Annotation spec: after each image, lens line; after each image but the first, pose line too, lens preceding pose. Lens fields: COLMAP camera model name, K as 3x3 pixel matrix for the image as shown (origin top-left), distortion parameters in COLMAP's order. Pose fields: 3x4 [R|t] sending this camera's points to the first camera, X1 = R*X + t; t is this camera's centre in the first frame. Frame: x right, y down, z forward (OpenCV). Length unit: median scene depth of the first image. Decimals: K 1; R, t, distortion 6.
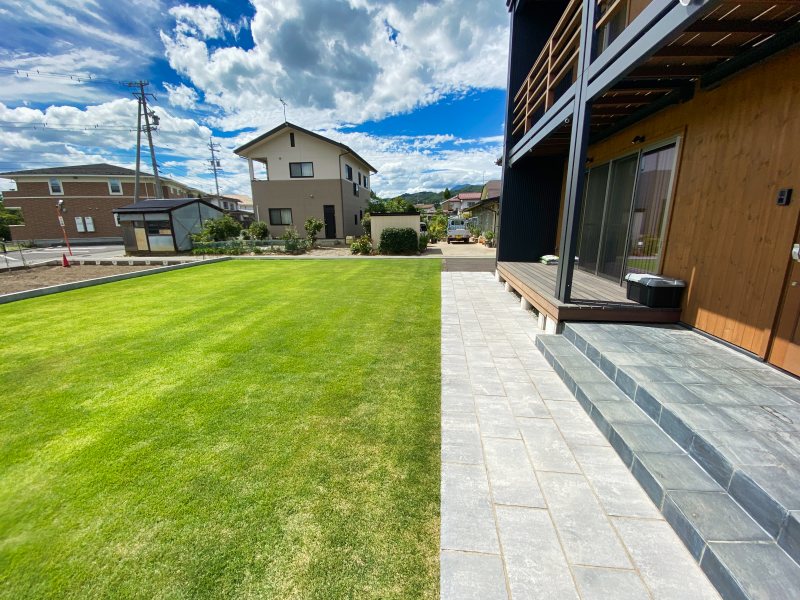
lens RADIAL K [[323.1, 0, 400.0], [0, 323.1, 300.0], [0, 0, 1]] dist [0.025523, -0.022995]
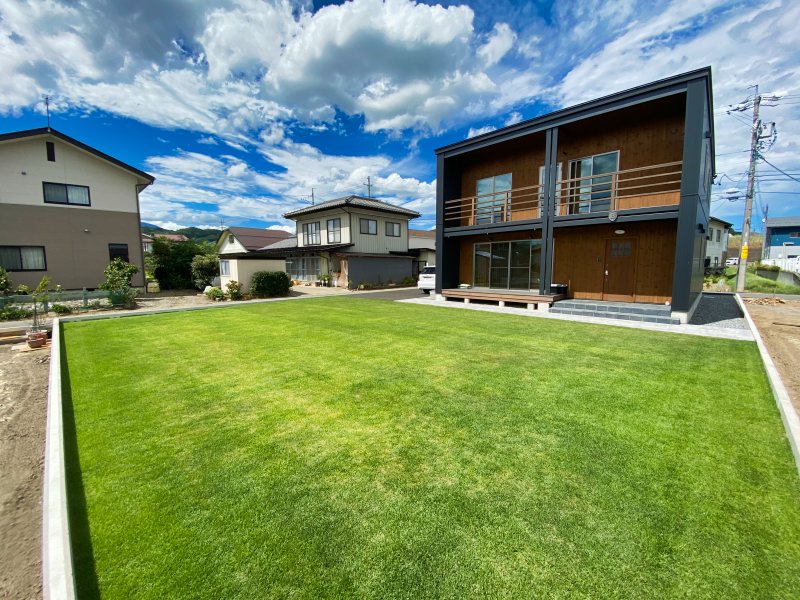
lens RADIAL K [[318.7, 0, 400.0], [0, 318.7, 300.0], [0, 0, 1]] dist [-0.001080, -0.007334]
pose [[0.612845, -0.082615, 0.785873, -0.506374], [0.183504, 0.982211, -0.039847, -0.016975], [-0.768601, 0.168631, 0.617103, 0.071529]]
